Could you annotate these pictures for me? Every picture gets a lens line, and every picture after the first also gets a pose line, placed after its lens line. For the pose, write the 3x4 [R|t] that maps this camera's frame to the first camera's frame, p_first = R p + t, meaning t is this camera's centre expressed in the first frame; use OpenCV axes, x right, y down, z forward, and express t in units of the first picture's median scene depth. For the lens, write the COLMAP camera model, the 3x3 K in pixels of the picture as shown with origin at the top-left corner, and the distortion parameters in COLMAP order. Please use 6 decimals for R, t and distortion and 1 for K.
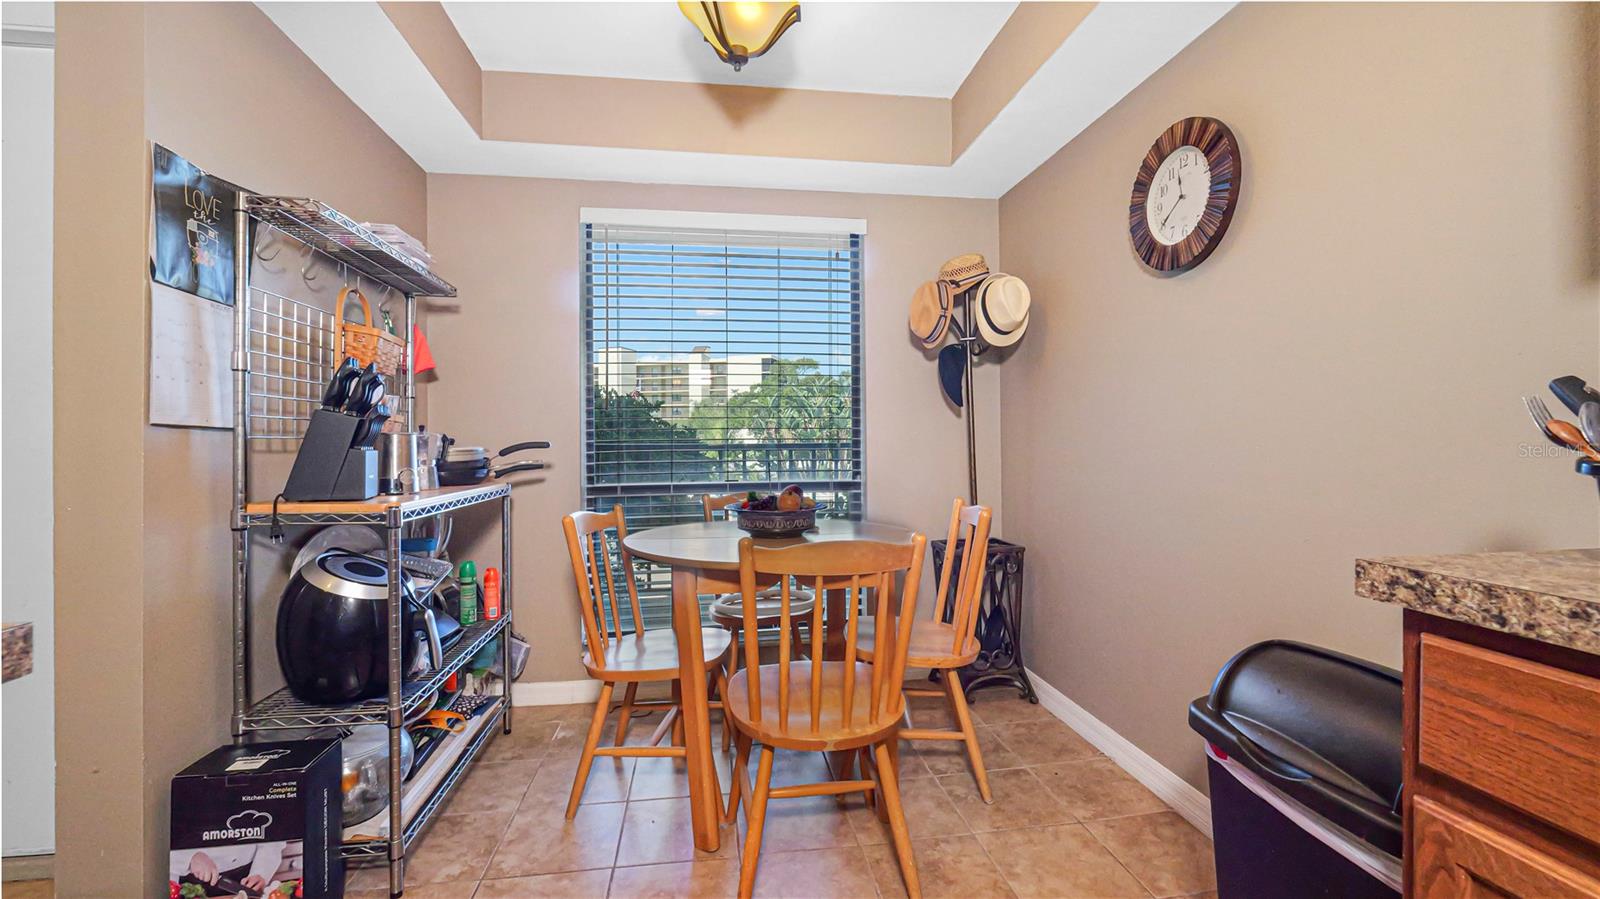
lens RADIAL K [[669.4, 0, 800.0], [0, 669.4, 449.5], [0, 0, 1]] dist [0.000792, -0.000277]
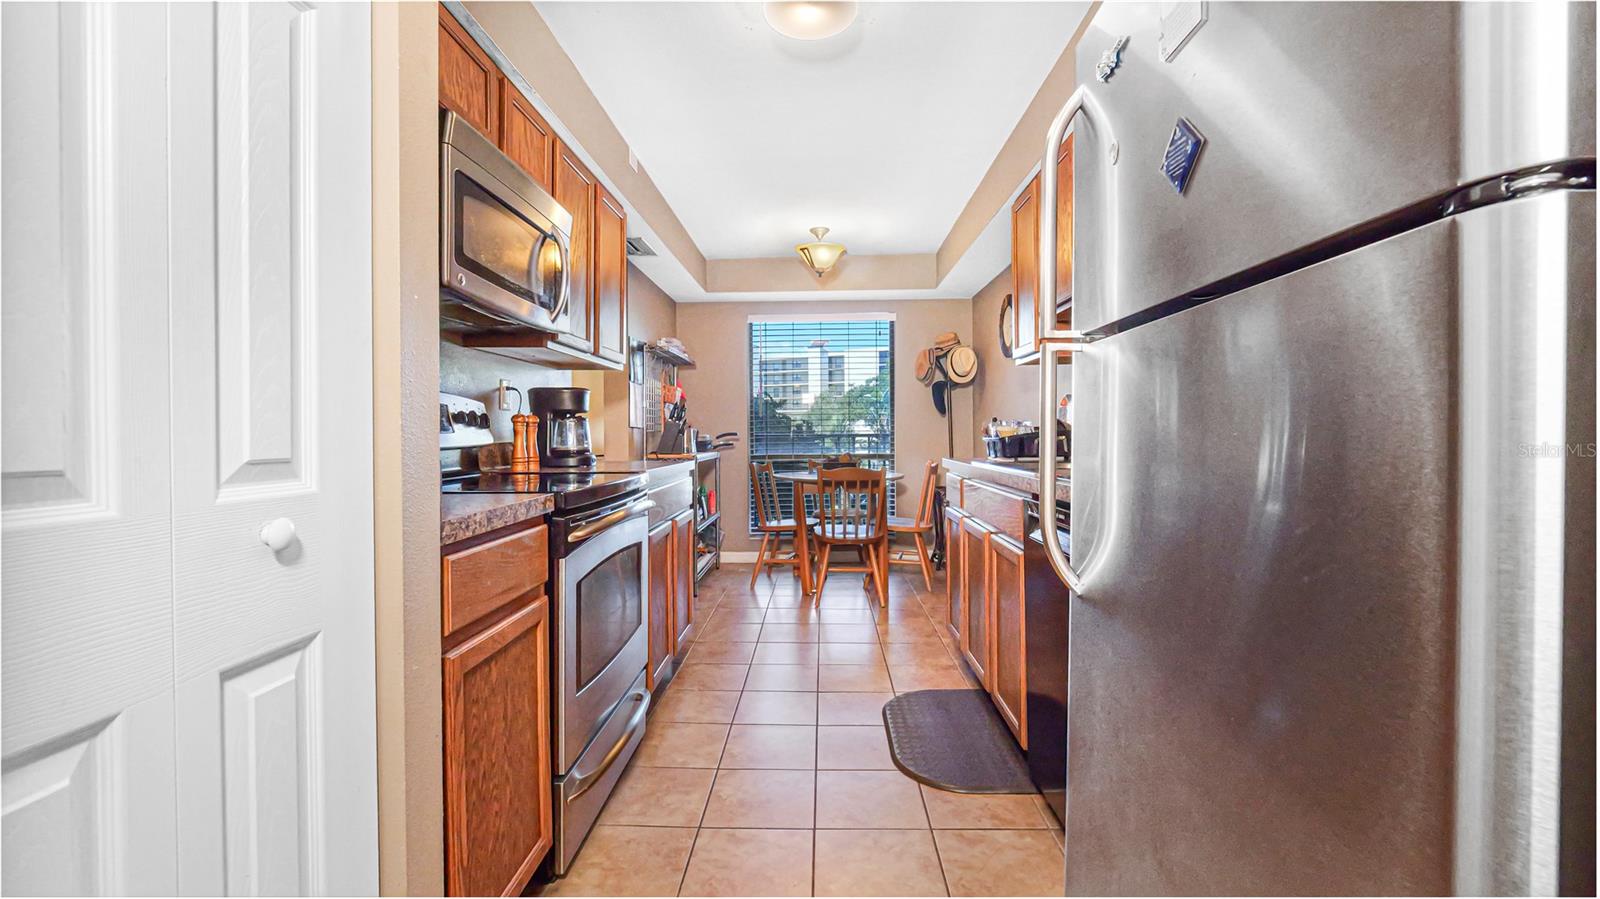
lens RADIAL K [[669.4, 0, 800.0], [0, 669.4, 449.5], [0, 0, 1]] dist [0.000792, -0.000277]
pose [[0.984287, 0.004301, -0.176526, 0.175430], [-0.002017, 0.999912, 0.013113, 0.012553], [0.176567, -0.012551, 0.984209, -0.933267]]
